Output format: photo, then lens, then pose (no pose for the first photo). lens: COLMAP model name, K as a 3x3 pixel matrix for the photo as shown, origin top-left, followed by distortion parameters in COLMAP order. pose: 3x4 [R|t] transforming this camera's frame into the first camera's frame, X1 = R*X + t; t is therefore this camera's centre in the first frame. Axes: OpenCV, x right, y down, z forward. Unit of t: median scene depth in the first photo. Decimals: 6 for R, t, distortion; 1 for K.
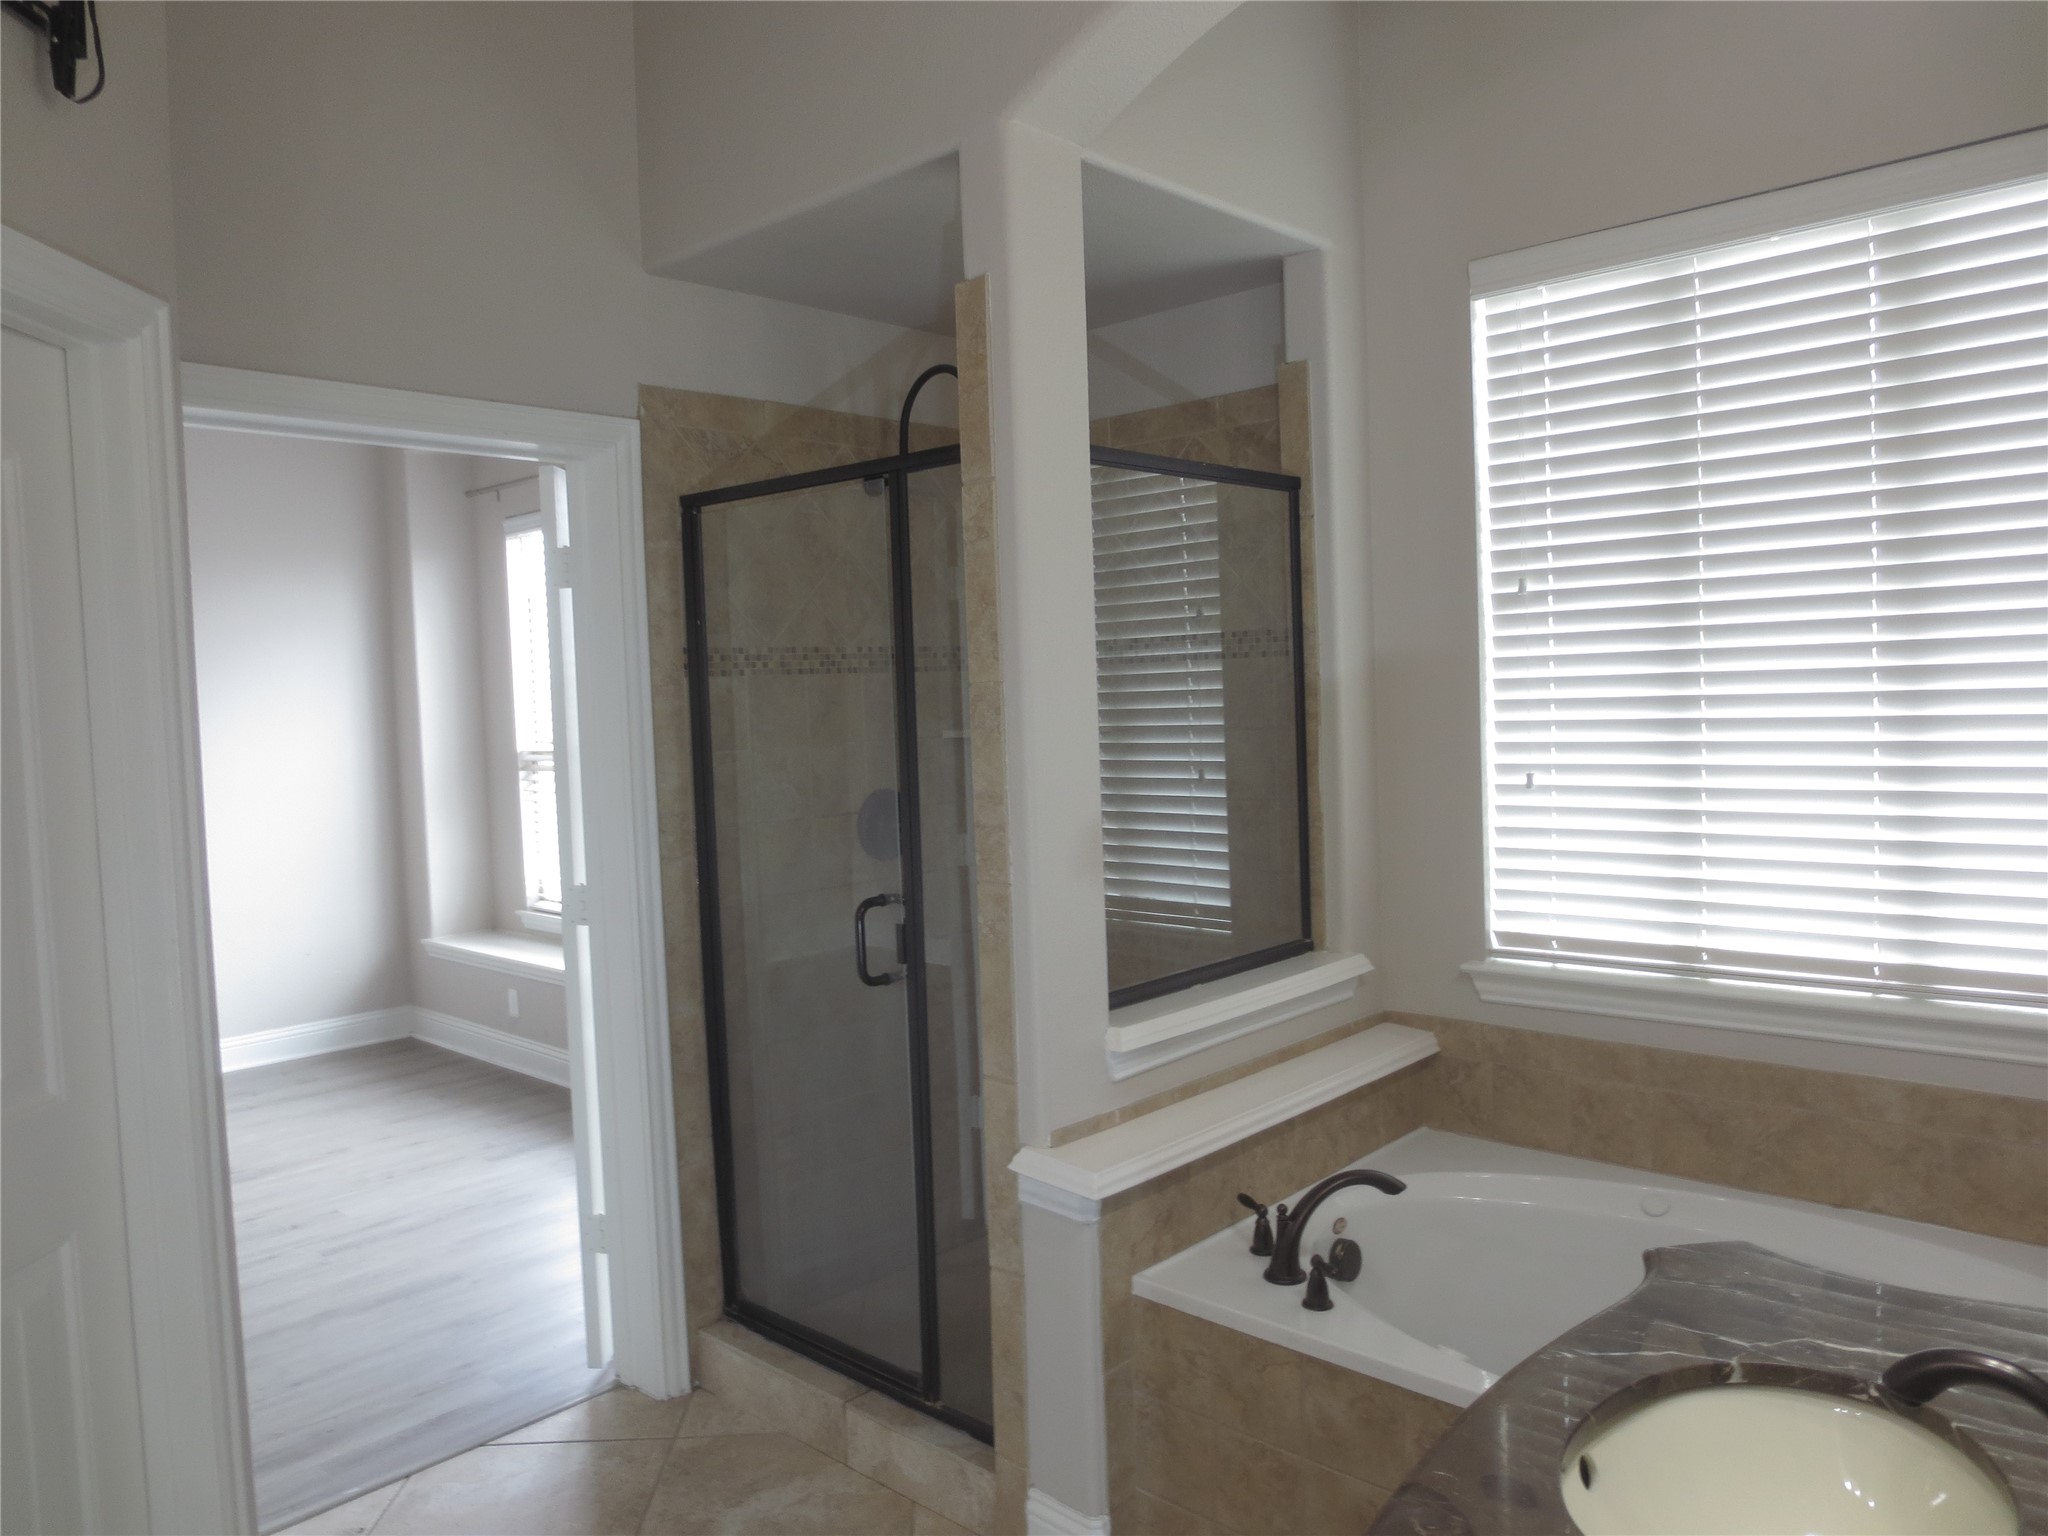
lens RADIAL K [[1438.5, 0, 1022.2], [0, 1438.5, 767.0], [0, 0, 1]] dist [-0.042716, 0.023878]
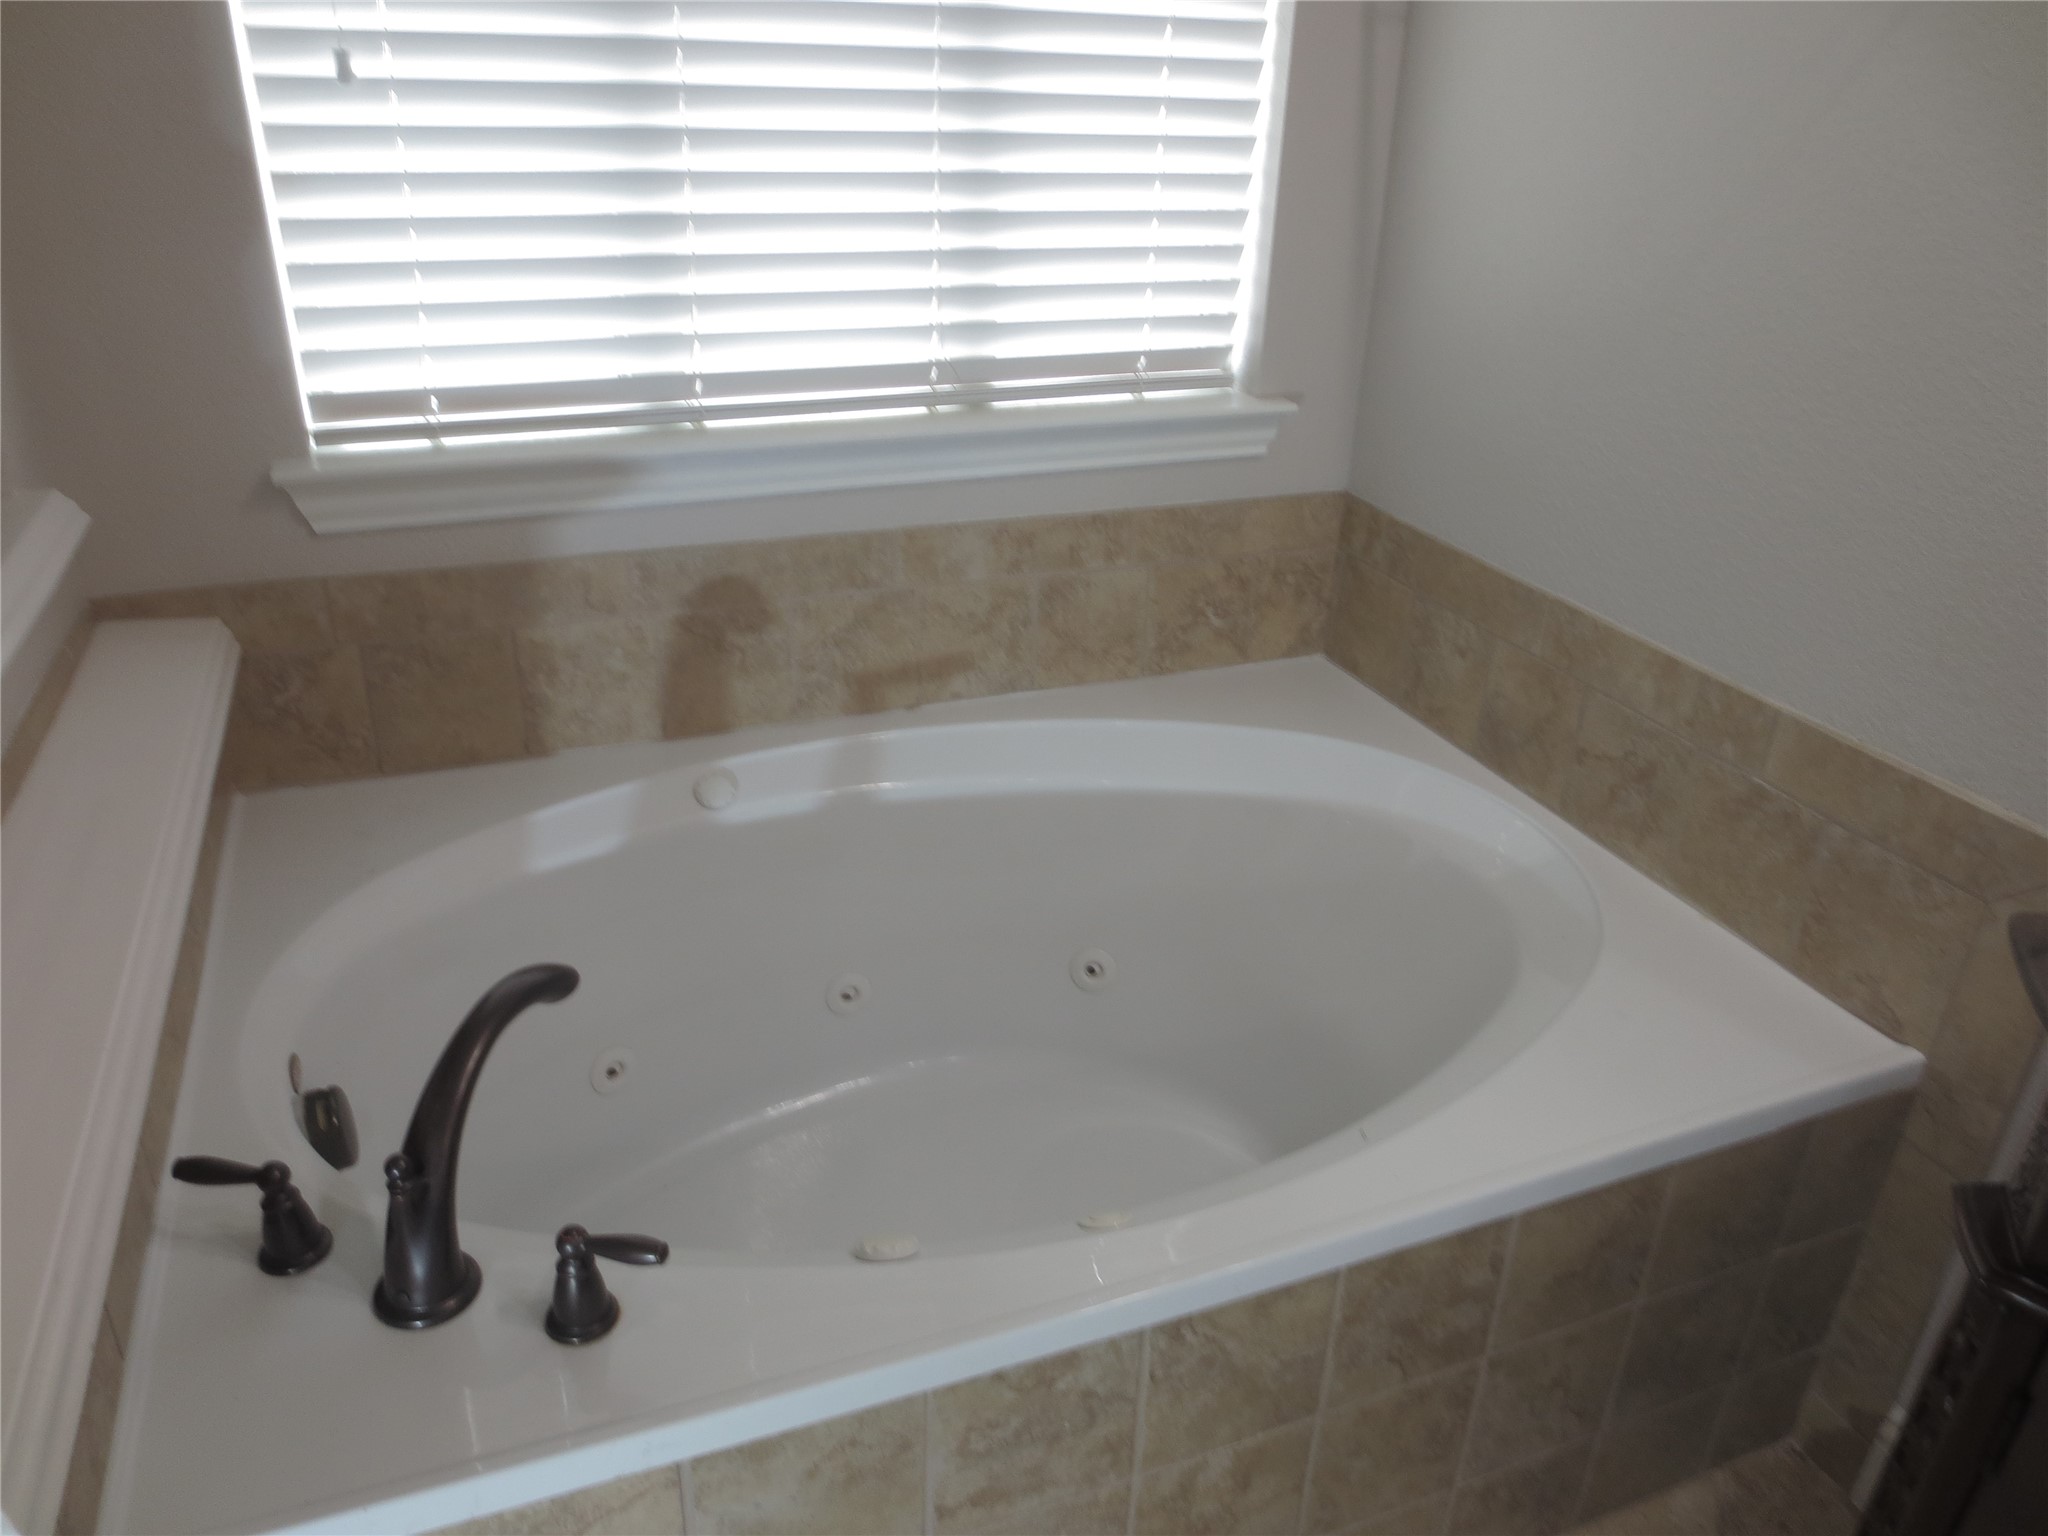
lens RADIAL K [[1438.5, 0, 1037.3], [0, 1438.5, 761.8], [0, 0, 1]] dist [-0.042716, 0.023878]
pose [[0.428378, -0.346103, 0.834688, -0.026439], [0.006828, 0.924950, 0.380026, 0.046275], [-0.903574, -0.157096, 0.398592, 0.562450]]
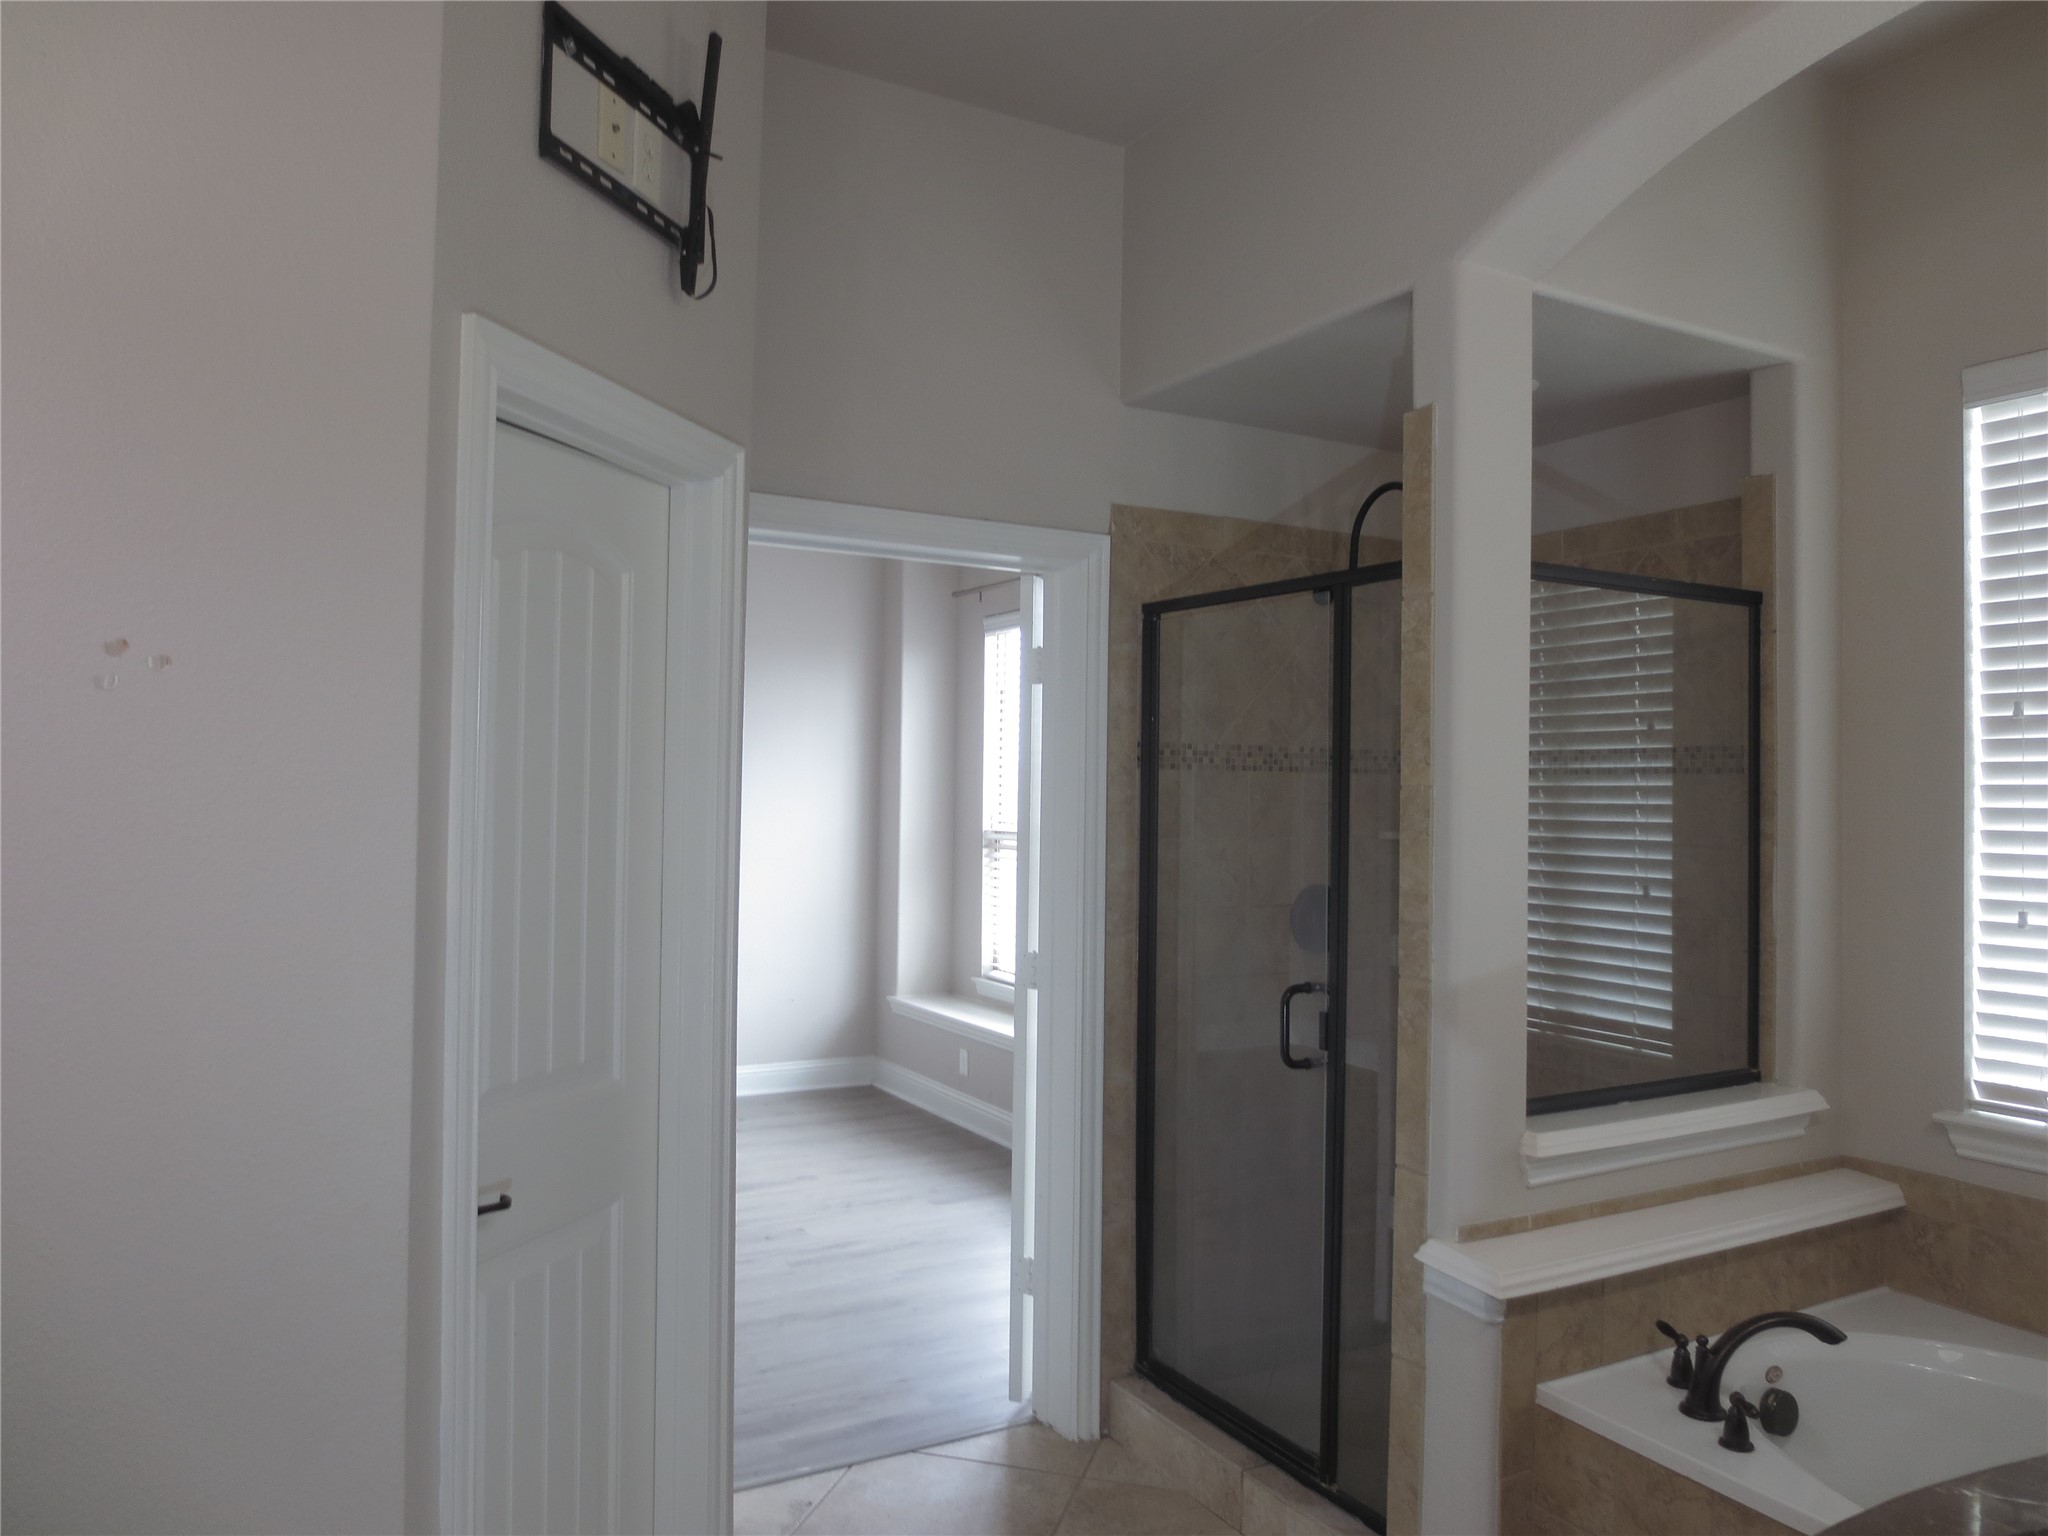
lens RADIAL K [[1438.5, 0, 1024.7], [0, 1438.5, 772.4], [0, 0, 1]] dist [-0.042716, 0.023878]
pose [[0.951608, 0.044212, -0.304116, 0.016280], [-0.063732, 0.996475, -0.054558, 0.005605], [0.300632, 0.071300, 0.951071, -0.066601]]
